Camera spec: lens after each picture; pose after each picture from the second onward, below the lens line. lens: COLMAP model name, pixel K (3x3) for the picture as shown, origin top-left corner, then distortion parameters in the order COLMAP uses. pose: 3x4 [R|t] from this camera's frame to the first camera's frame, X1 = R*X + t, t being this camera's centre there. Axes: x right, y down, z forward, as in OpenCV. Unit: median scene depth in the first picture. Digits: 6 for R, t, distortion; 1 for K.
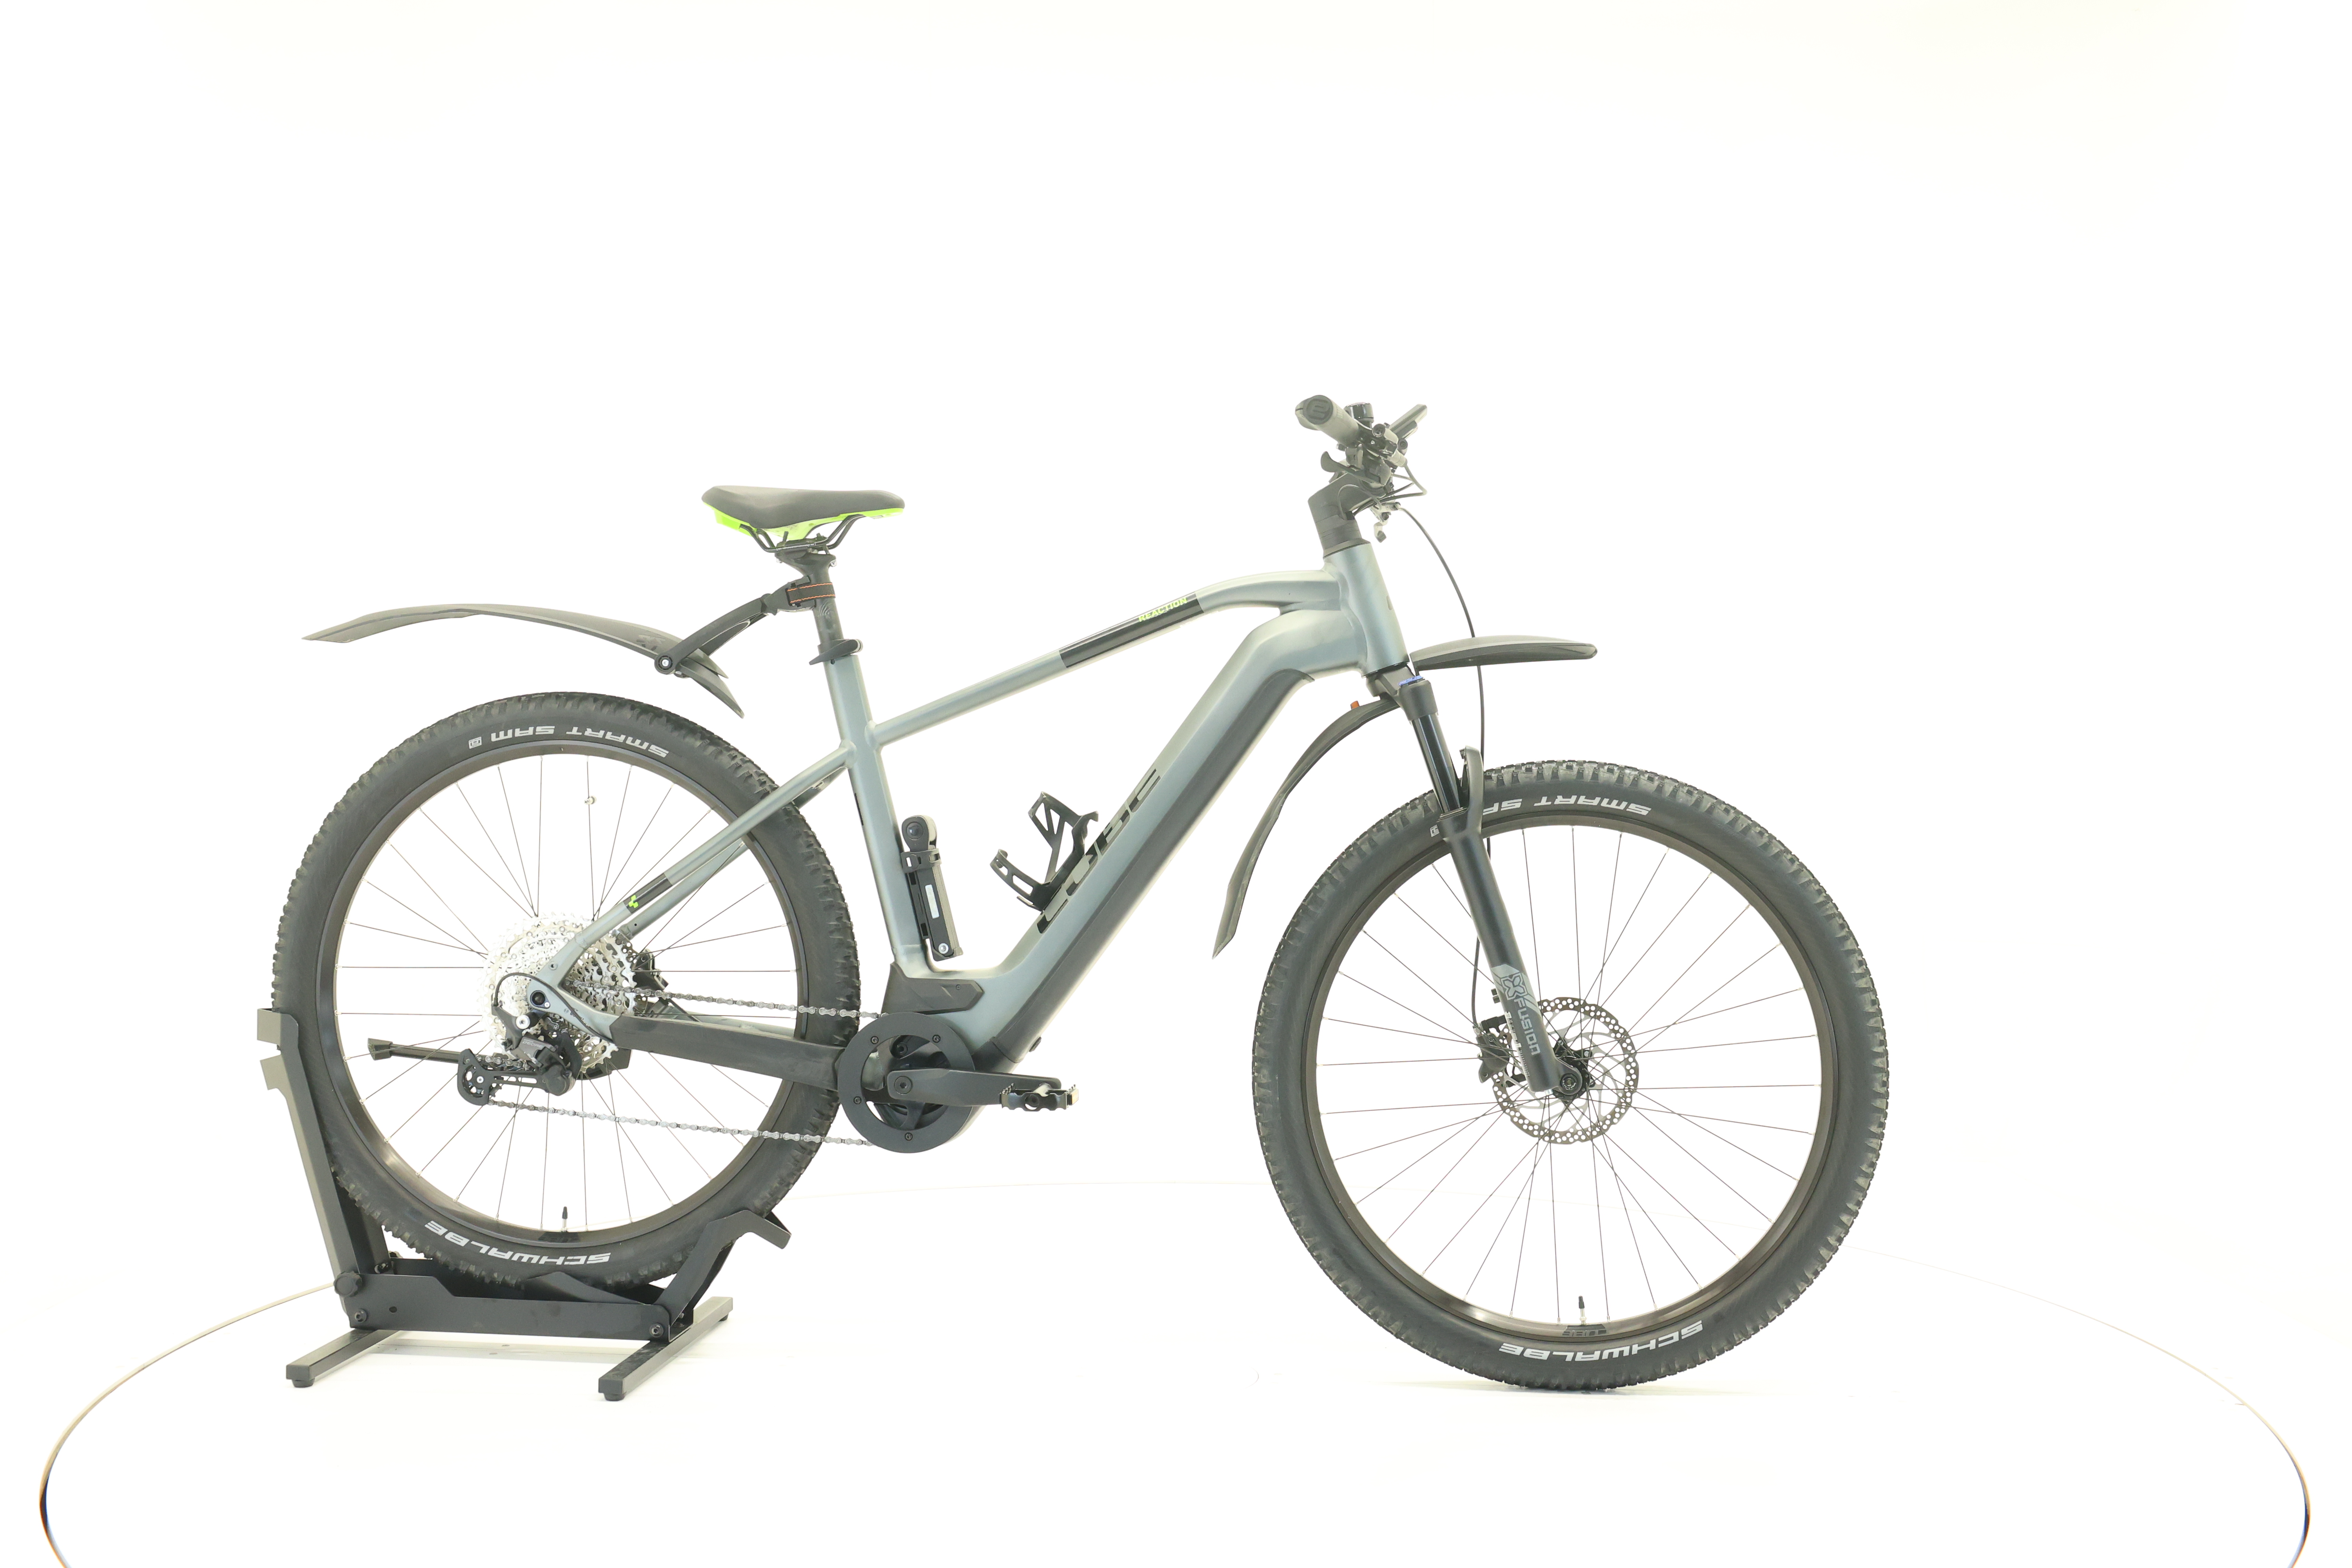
lens RADIAL K [[2452.7, 0, 1181.6], [0, 2452.7, 783.3], [0, 0, 1]] dist [-0.005560, 0.000000]
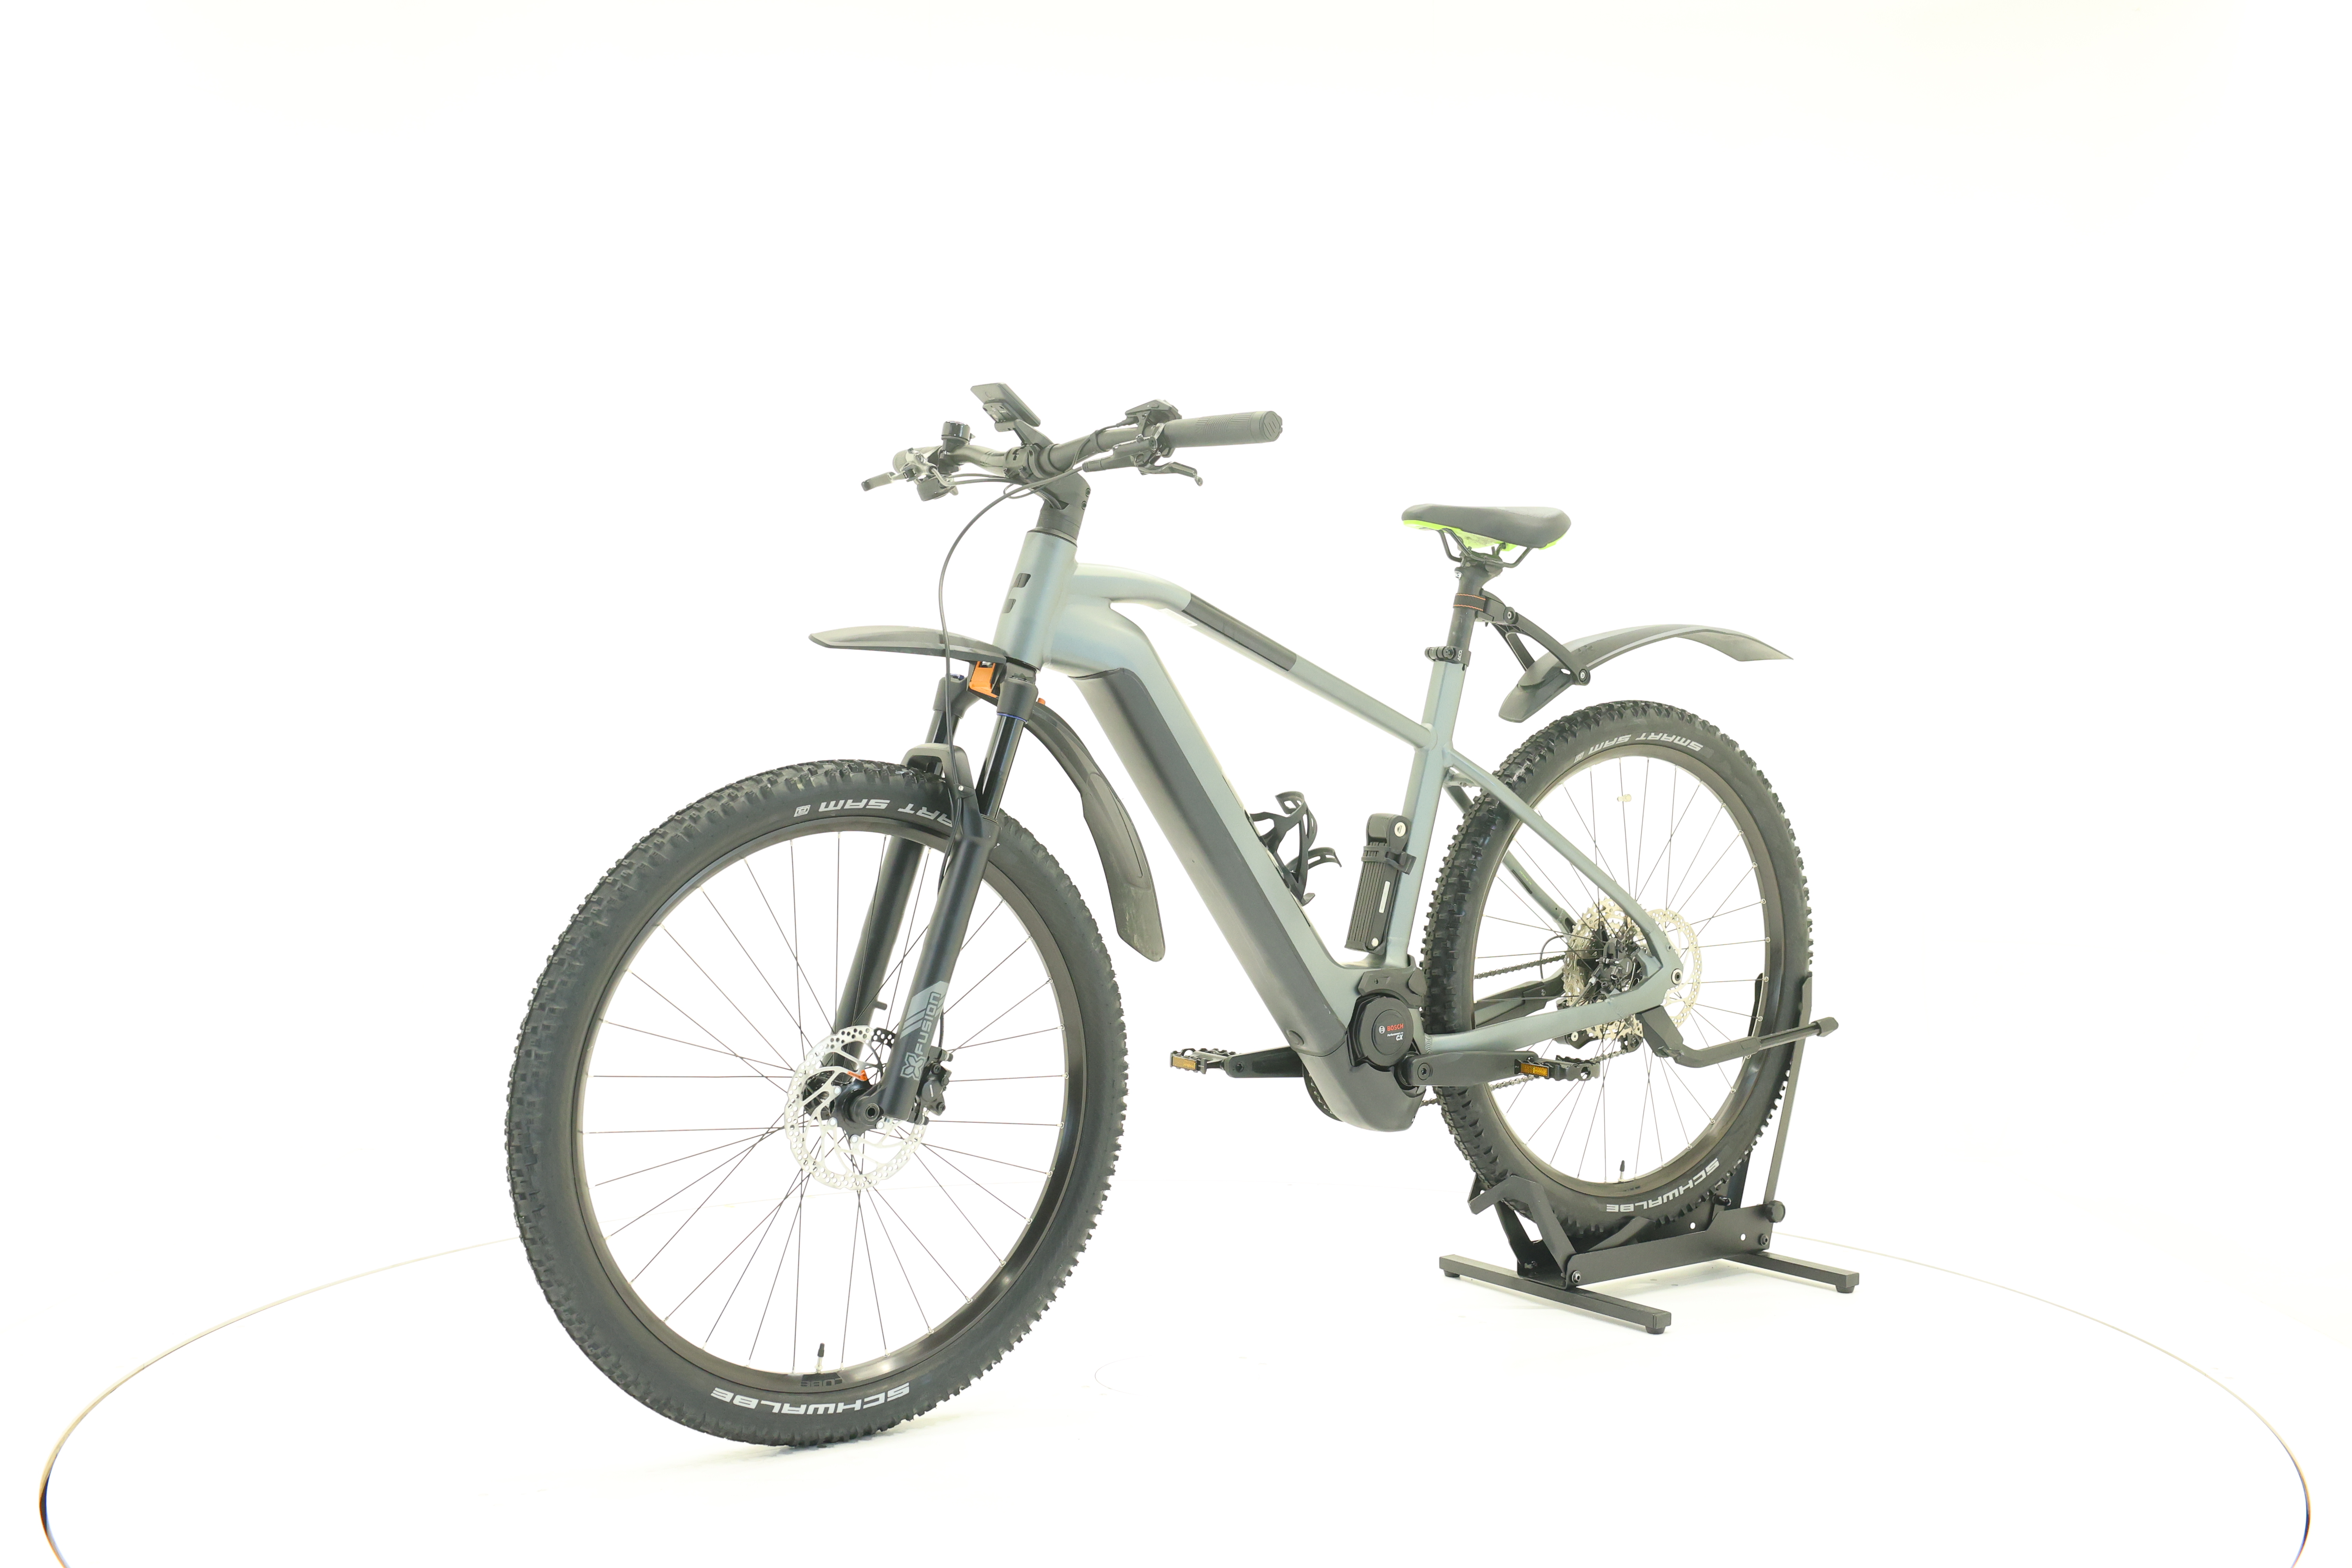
lens RADIAL K [[2452.7, 0, 1173.9], [0, 2452.7, 784.2], [0, 0, 1]] dist [-0.005560, 0.000000]
pose [[-0.740353, 0.006898, -0.672183, 0.661150], [-0.021081, 0.999217, 0.033473, -0.032418], [0.671888, 0.038953, -0.739628, 1.708869]]
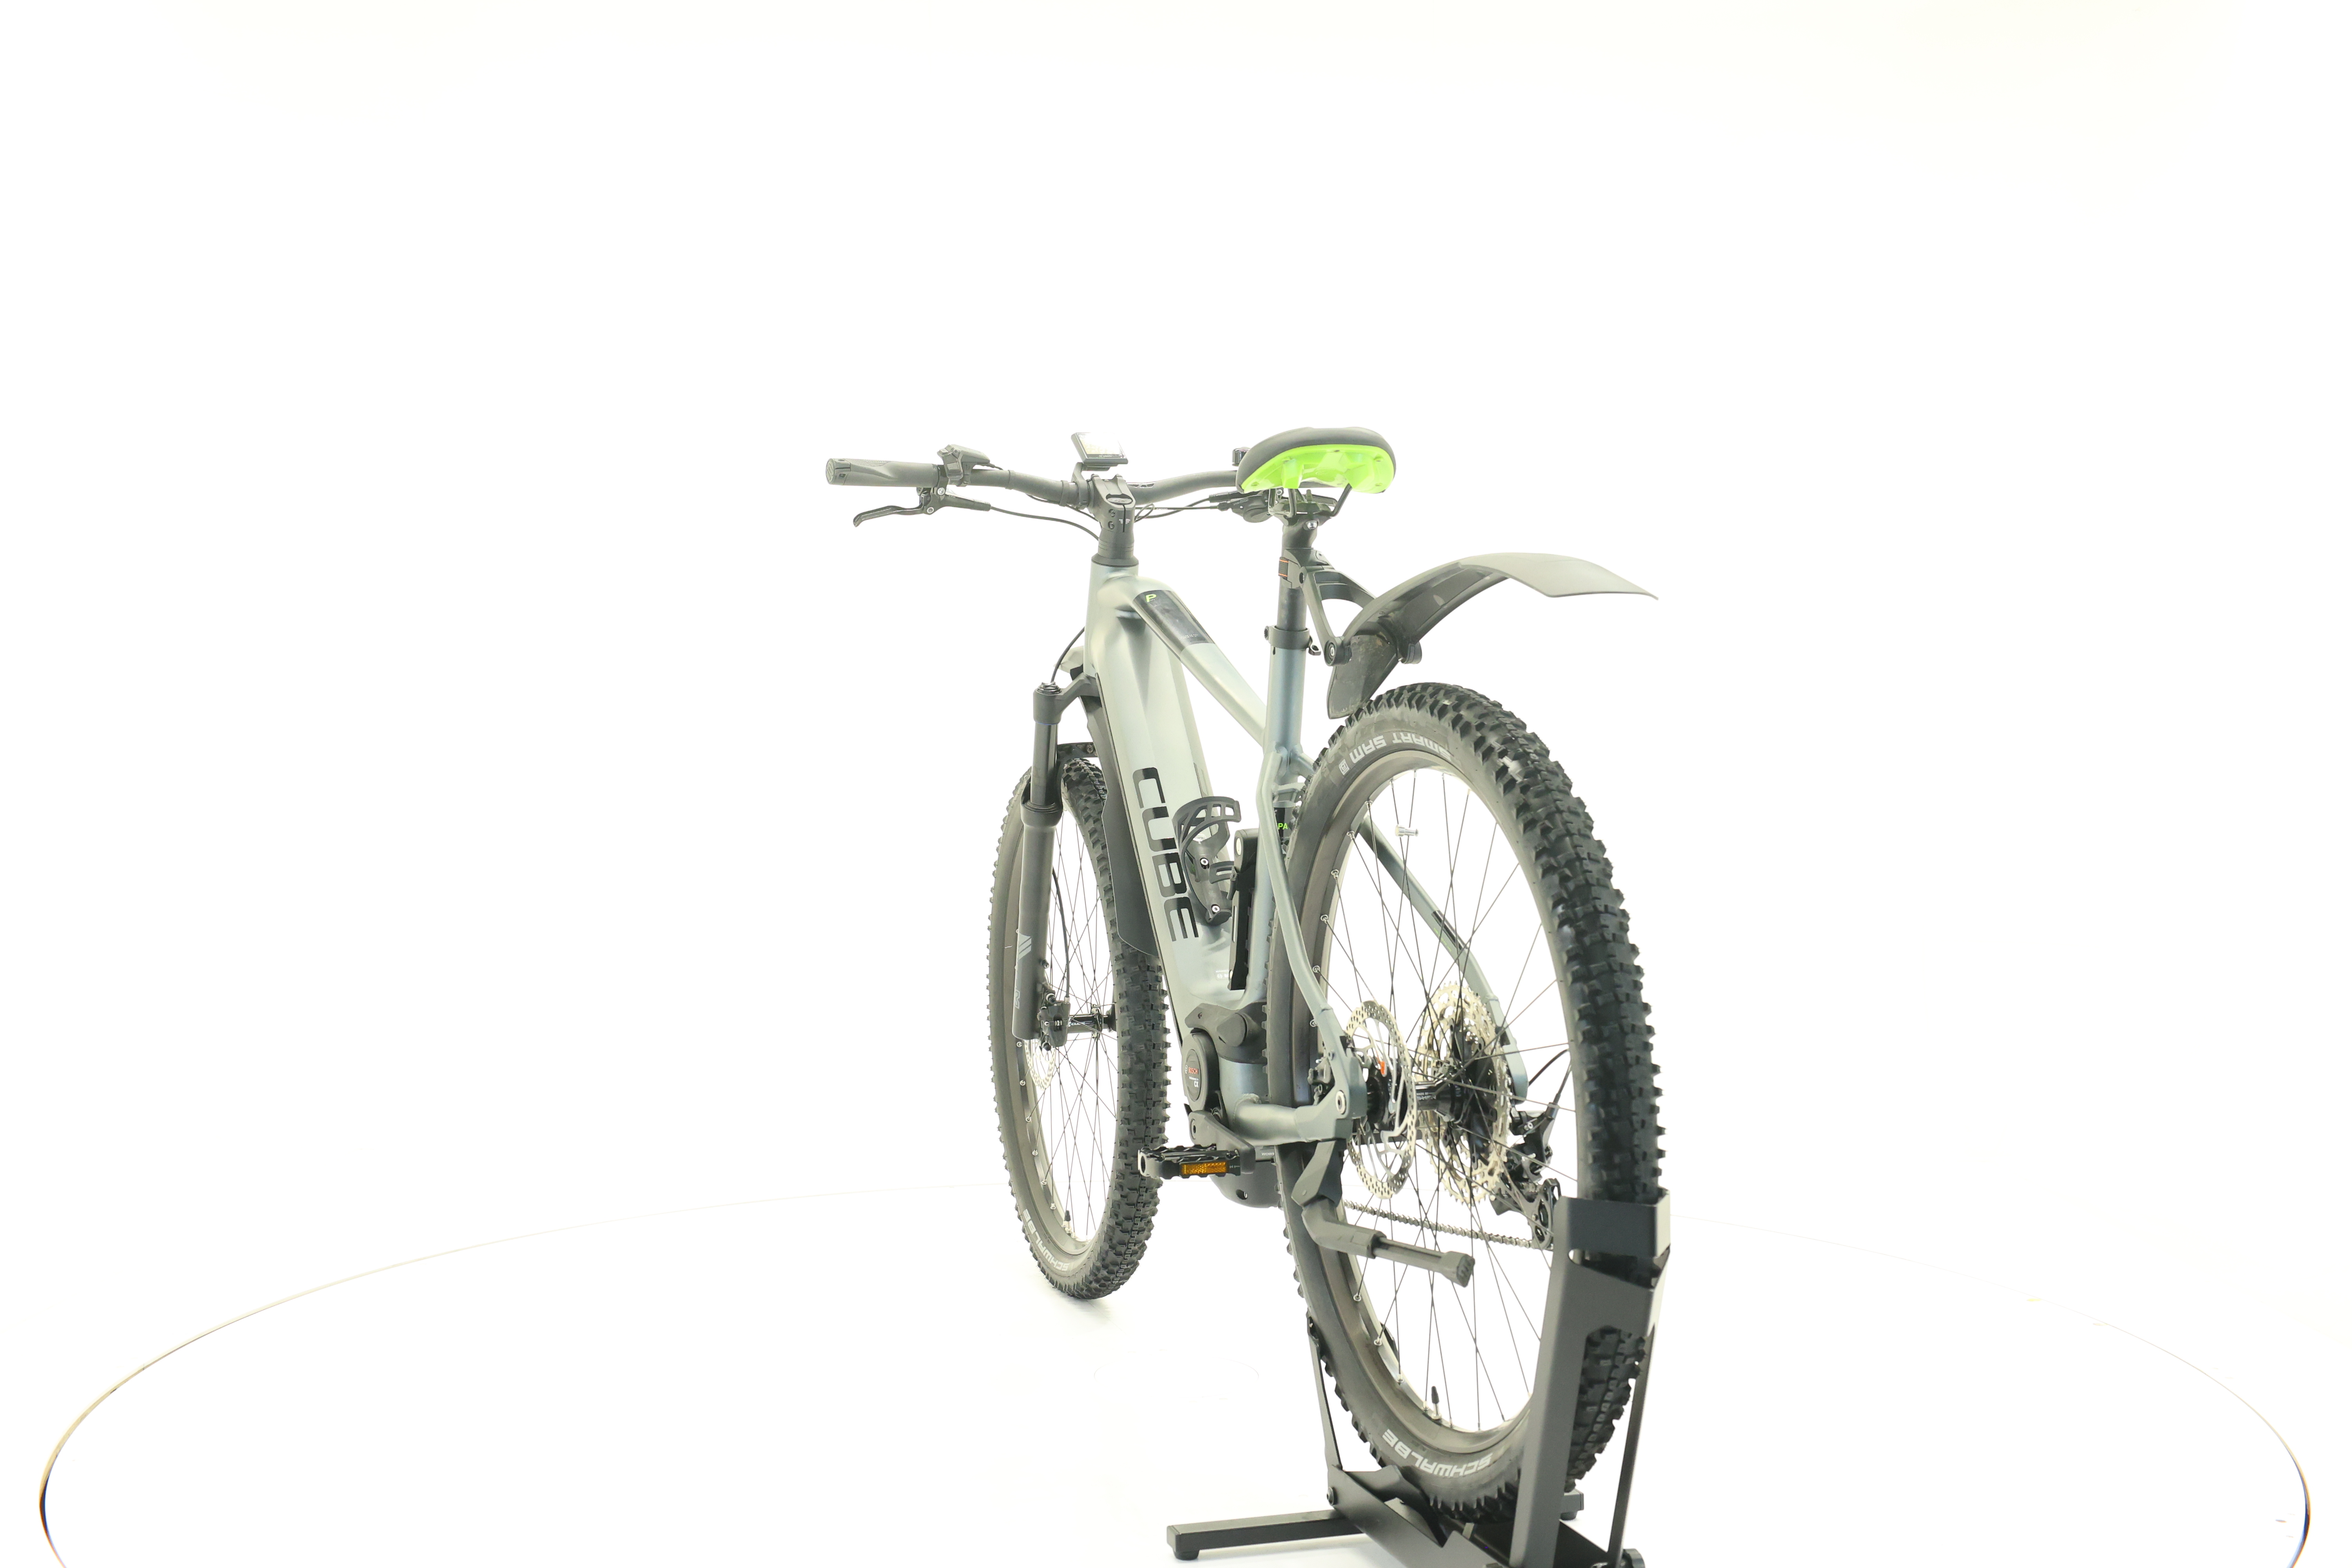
lens RADIAL K [[2452.7, 0, 1174.8], [0, 2452.7, 767.0], [0, 0, 1]] dist [-0.005560, 0.000000]
pose [[-0.407206, -0.020255, 0.913112, -0.897514], [0.013260, 0.999518, 0.028085, -0.034165], [-0.913240, 0.023545, -0.406741, 1.384707]]
